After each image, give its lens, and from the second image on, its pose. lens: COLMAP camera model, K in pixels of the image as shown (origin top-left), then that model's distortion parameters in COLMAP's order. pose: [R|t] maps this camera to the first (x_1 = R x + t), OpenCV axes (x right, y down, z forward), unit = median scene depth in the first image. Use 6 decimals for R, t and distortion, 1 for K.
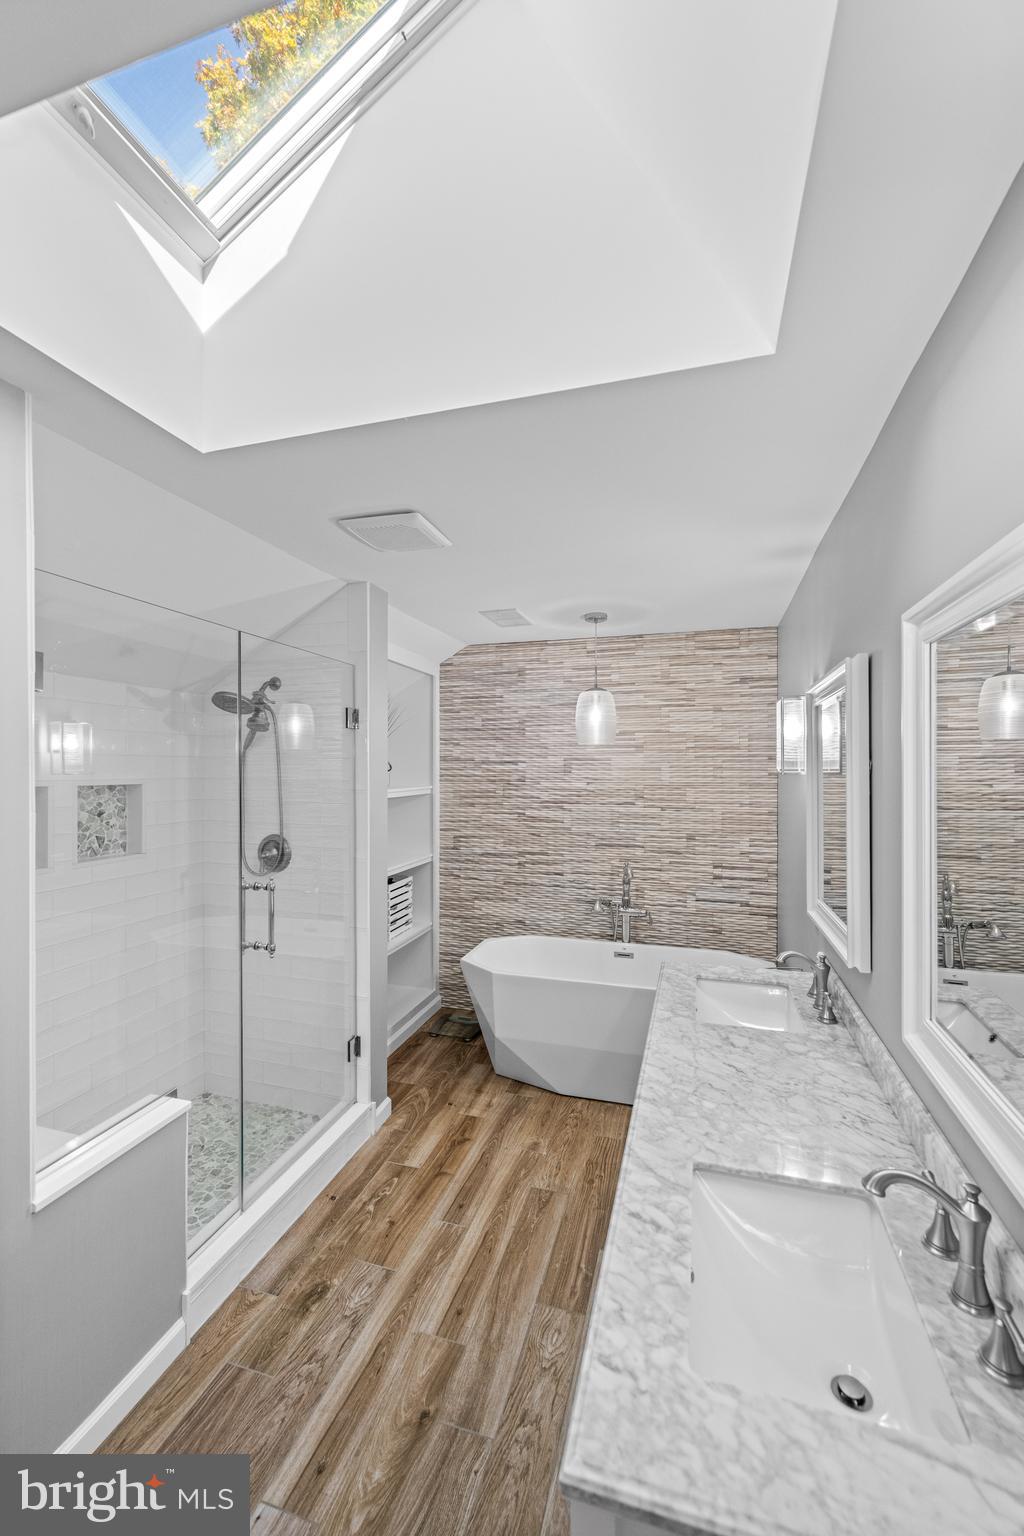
lens RADIAL K [[640.9, 0, 504.2], [0, 640.9, 766.3], [0, 0, 1]] dist [0.000001, 0.000169]
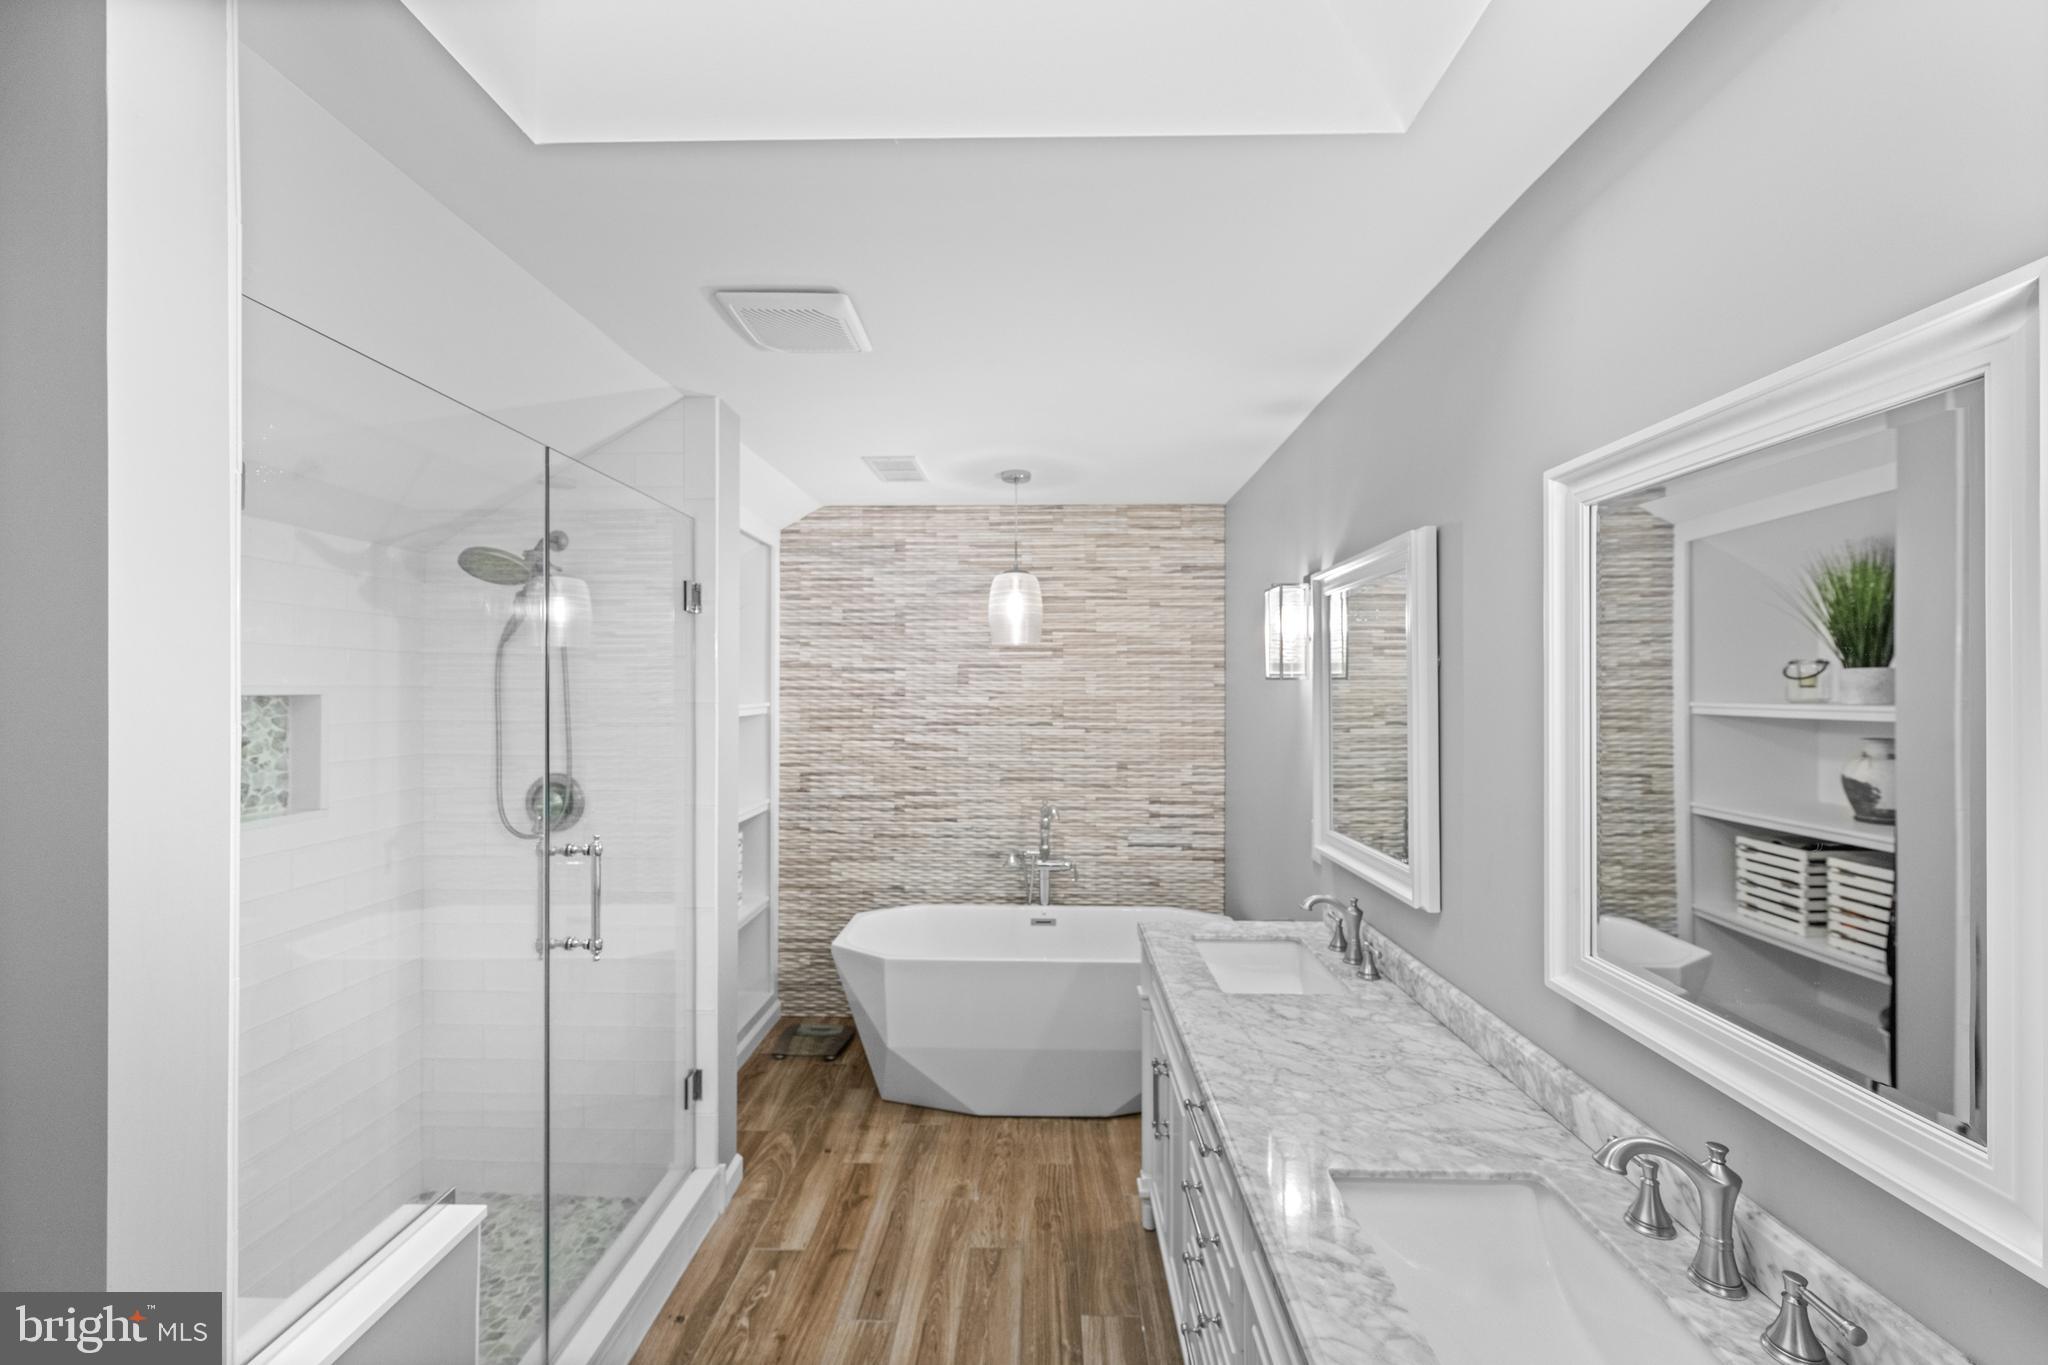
lens RADIAL K [[835.7, 0, 1017.8], [0, 835.7, 682.3], [0, 0, 1]] dist [0.002817, -0.000218]
pose [[0.962458, 0.003546, 0.271407, -0.112470], [-0.001965, 0.999979, -0.006096, 0.015125], [-0.271423, 0.005334, 0.962445, 0.048199]]
